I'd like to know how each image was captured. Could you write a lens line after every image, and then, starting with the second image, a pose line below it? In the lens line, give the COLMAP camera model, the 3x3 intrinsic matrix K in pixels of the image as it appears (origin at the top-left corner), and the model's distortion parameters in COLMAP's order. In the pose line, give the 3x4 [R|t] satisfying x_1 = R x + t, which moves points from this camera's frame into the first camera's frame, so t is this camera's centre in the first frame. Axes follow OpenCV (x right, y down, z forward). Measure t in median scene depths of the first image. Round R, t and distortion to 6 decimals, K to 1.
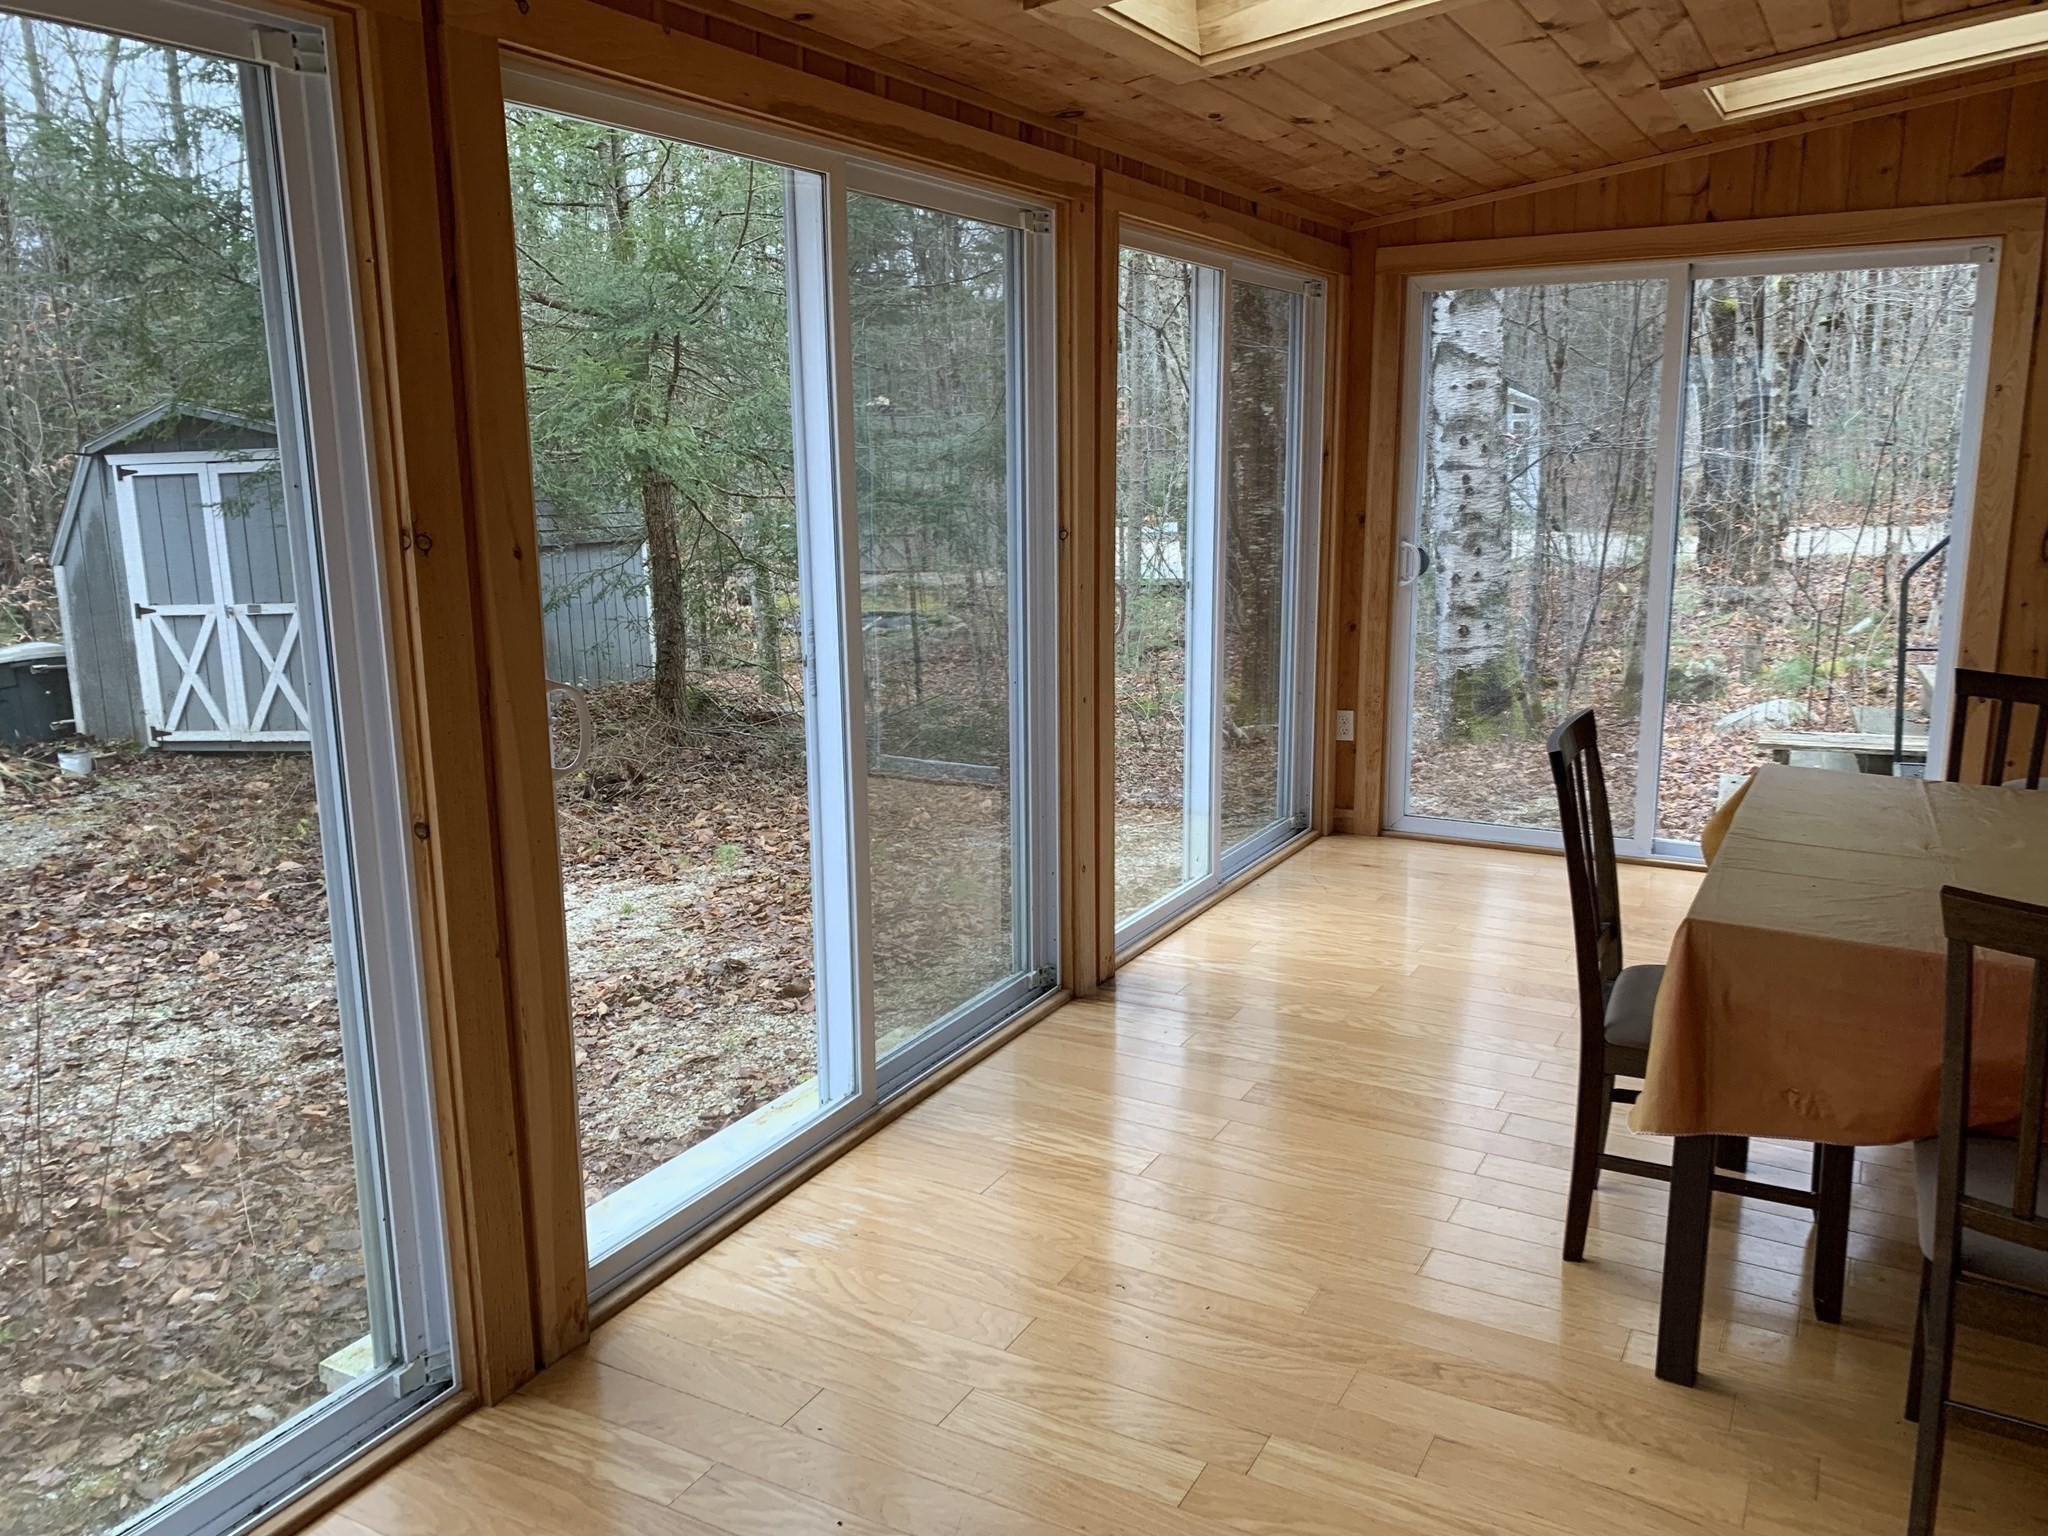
lens RADIAL K [[1559.2, 0, 1035.3], [0, 1559.2, 760.2], [0, 0, 1]] dist [0.059944, -0.075498]
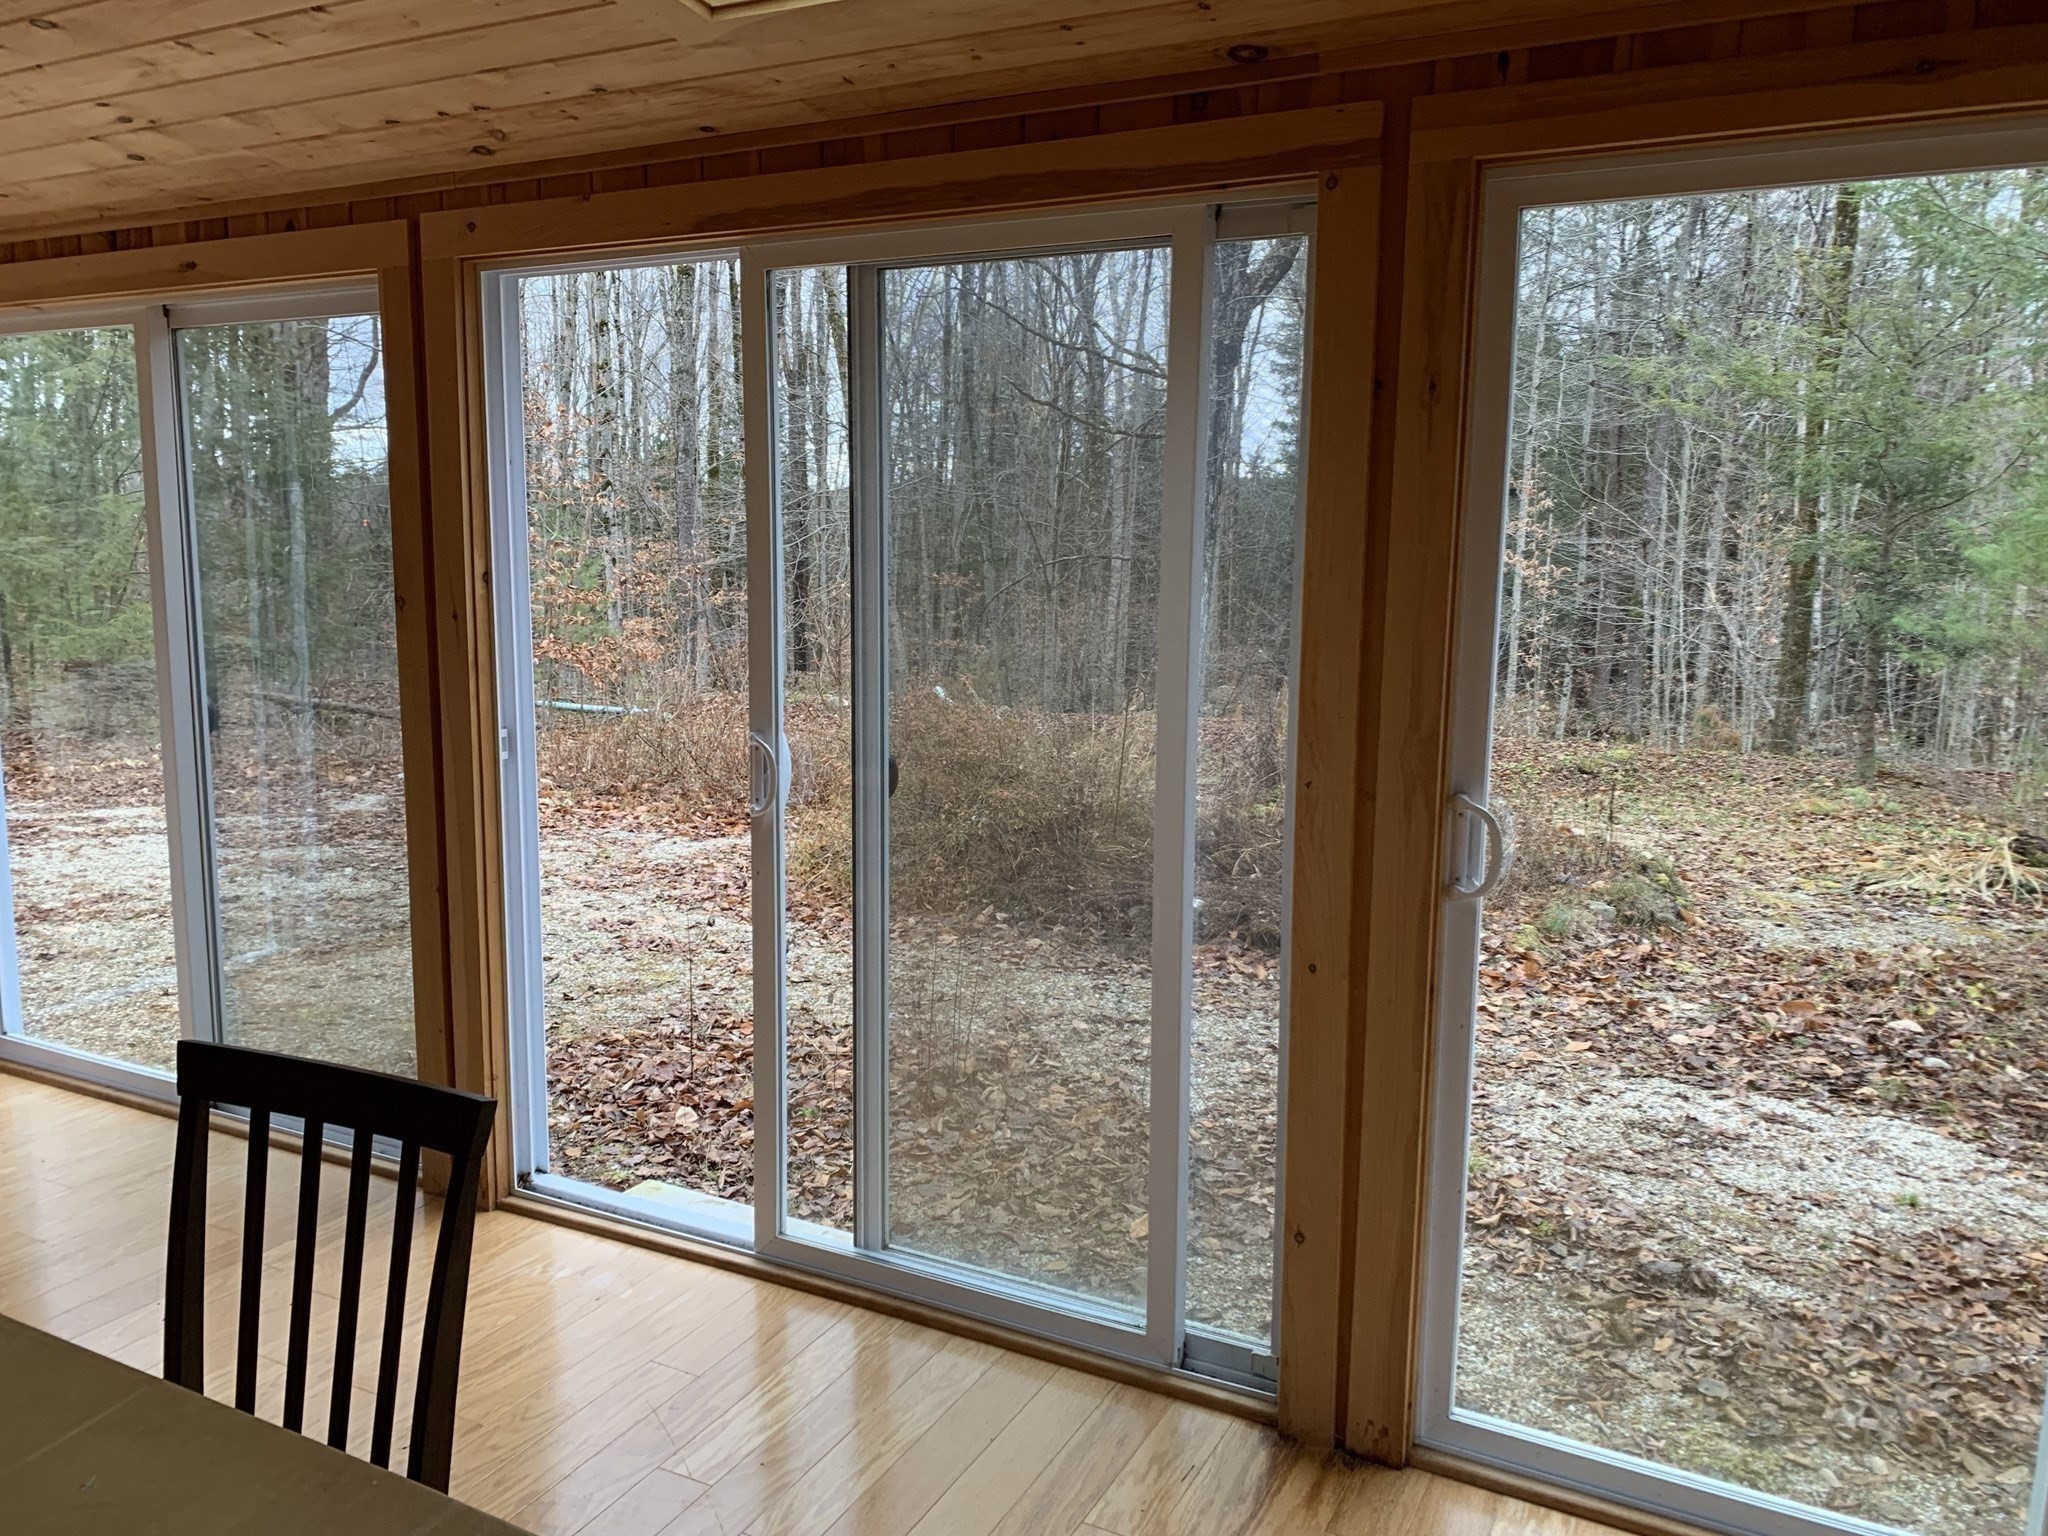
lens RADIAL K [[1553.8, 0, 1015.8], [0, 1553.8, 749.1], [0, 0, 1]] dist [0.058729, -0.064754]
pose [[0.012599, 0.153147, -0.988123, 0.406497], [-0.209352, 0.966704, 0.147158, -0.122320], [0.977759, 0.205011, 0.044241, 0.544549]]
